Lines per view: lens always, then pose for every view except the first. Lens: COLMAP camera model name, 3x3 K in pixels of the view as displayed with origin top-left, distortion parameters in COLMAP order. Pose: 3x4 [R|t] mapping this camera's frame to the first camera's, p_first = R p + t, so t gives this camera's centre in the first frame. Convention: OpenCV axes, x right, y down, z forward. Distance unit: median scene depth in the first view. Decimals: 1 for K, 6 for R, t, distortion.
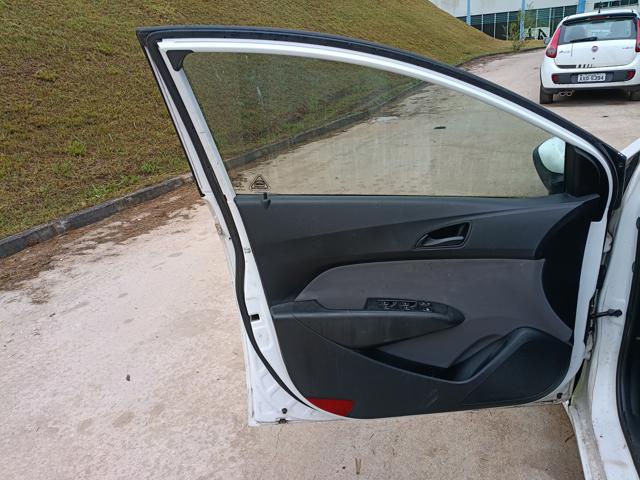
lens RADIAL K [[475.1, 0, 320.0], [0, 475.1, 240.0], [0, 0, 1]] dist [0.049494, -0.065917]
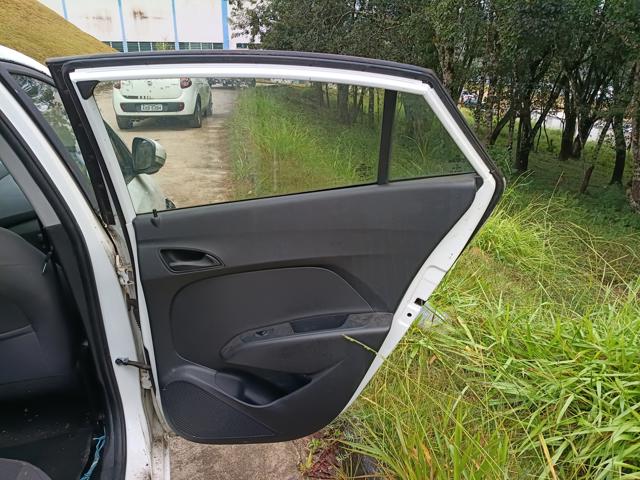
lens RADIAL K [[483.5, 0, 318.1], [0, 483.5, 236.6], [0, 0, 1]] dist [-0.000849, -0.012990]
pose [[0.821239, -0.109369, 0.560005, 0.247041], [0.140533, 0.989994, -0.012743, 0.056211], [-0.553008, 0.089164, 0.828392, -0.214822]]
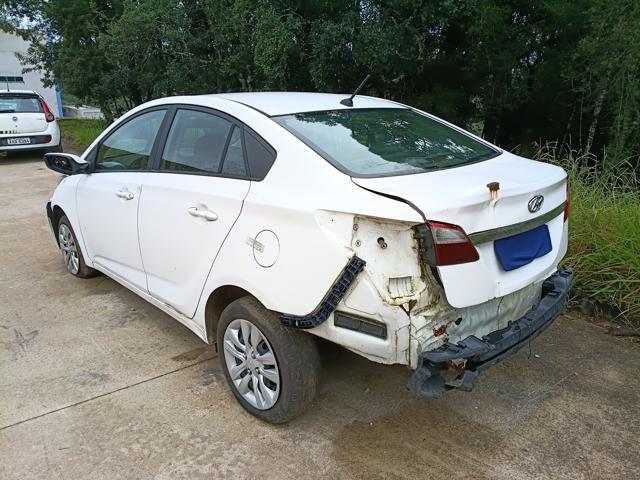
lens RADIAL K [[480.5, 0, 320.0], [0, 480.5, 240.0], [0, 0, 1]] dist [-0.003266, -0.010686]
pose [[0.472294, -0.181940, 0.862459, -0.221016], [0.296902, 0.954124, 0.038690, 0.108679], [-0.829932, 0.237793, 0.504645, -0.258181]]
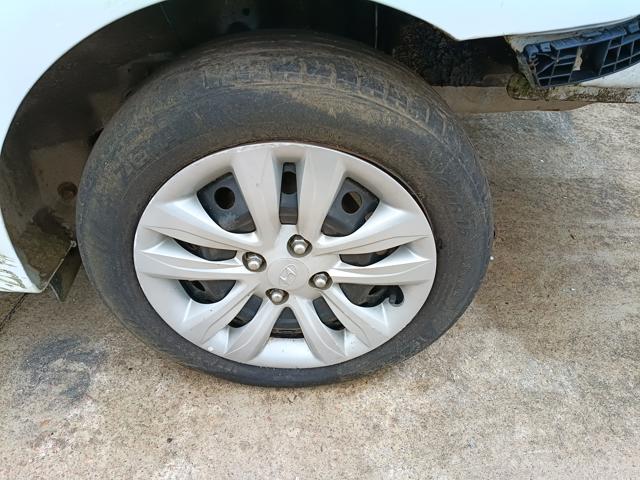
lens RADIAL K [[483.5, 0, 318.1], [0, 483.5, 236.6], [0, 0, 1]] dist [-0.000849, -0.012990]
pose [[-0.311587, -0.545375, 0.778126, -0.055305], [0.349587, 0.695665, 0.627566, 0.119504], [-0.883574, 0.467564, -0.026104, -0.041375]]
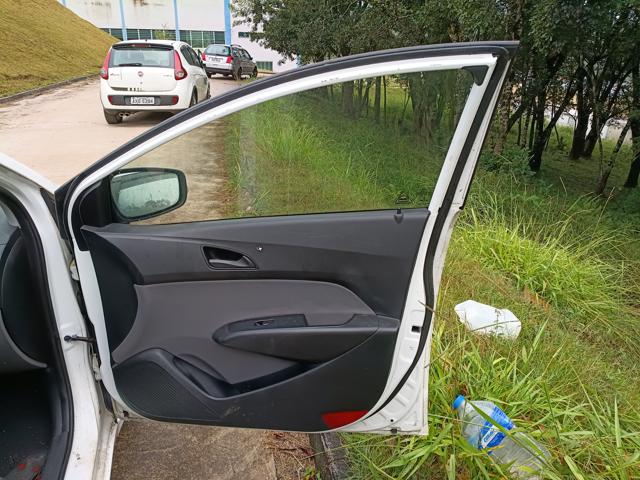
lens RADIAL K [[480.5, 0, 320.0], [0, 480.5, 240.0], [0, 0, 1]] dist [-0.003266, -0.010686]
pose [[0.820759, -0.112007, 0.560187, 0.312398], [0.126525, 0.991879, 0.012944, 0.005545], [-0.557088, 0.060254, 0.828265, -0.102738]]
